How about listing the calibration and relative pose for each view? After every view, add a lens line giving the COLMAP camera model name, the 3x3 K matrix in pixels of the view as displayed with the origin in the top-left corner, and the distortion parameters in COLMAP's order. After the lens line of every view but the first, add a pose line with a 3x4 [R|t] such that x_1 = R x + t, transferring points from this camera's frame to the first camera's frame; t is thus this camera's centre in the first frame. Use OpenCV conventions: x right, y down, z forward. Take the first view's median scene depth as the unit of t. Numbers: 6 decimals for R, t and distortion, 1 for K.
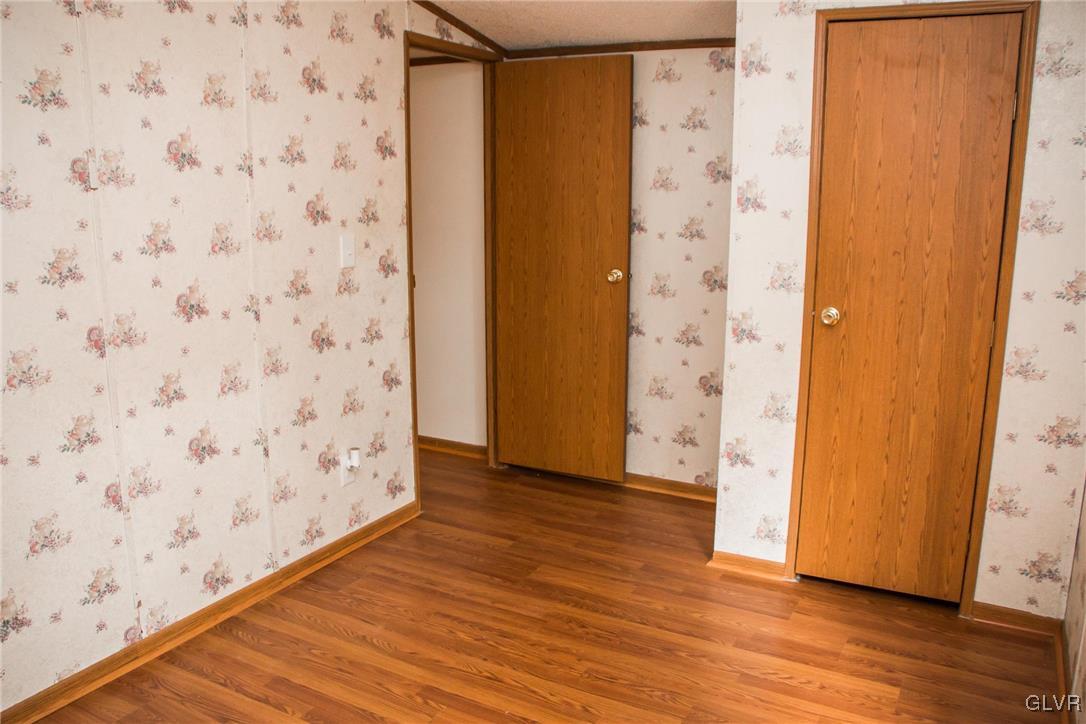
lens RADIAL K [[882.7, 0, 543.0], [0, 882.7, 362.0], [0, 0, 1]] dist [-0.205206, 0.168440]
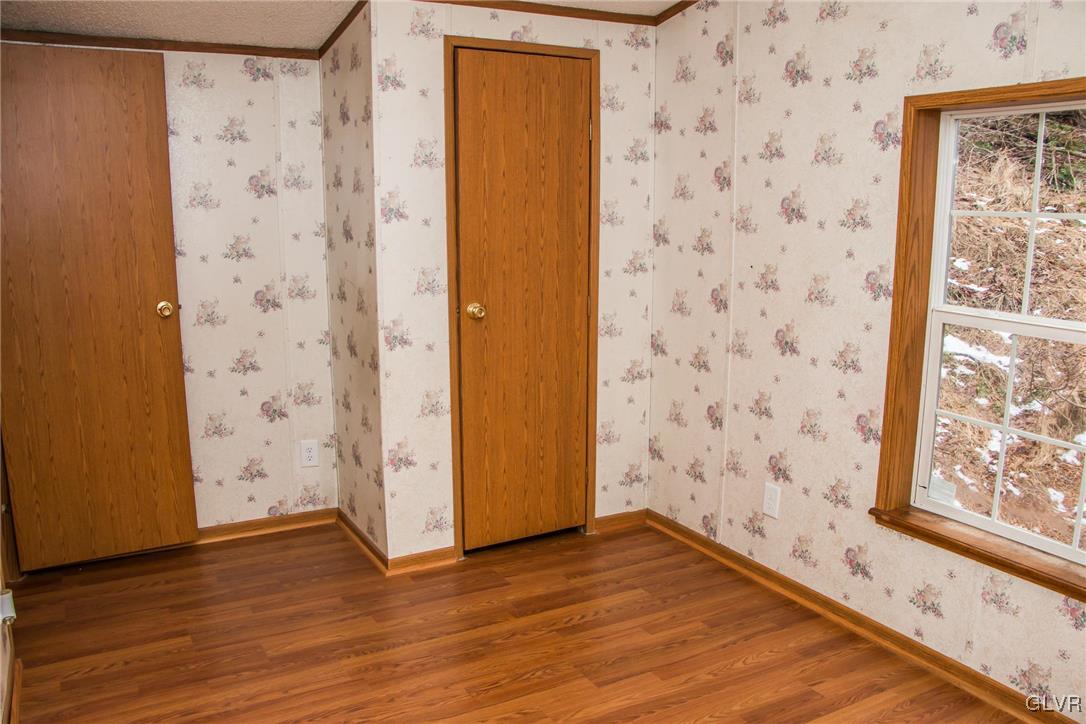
lens RADIAL K [[882.7, 0, 543.0], [0, 882.7, 362.0], [0, 0, 1]] dist [-0.205206, 0.168440]
pose [[0.517753, -0.156391, 0.841115, -0.571829], [0.177677, 0.981370, 0.073099, -0.053741], [-0.836877, 0.111599, 0.535894, 0.315976]]
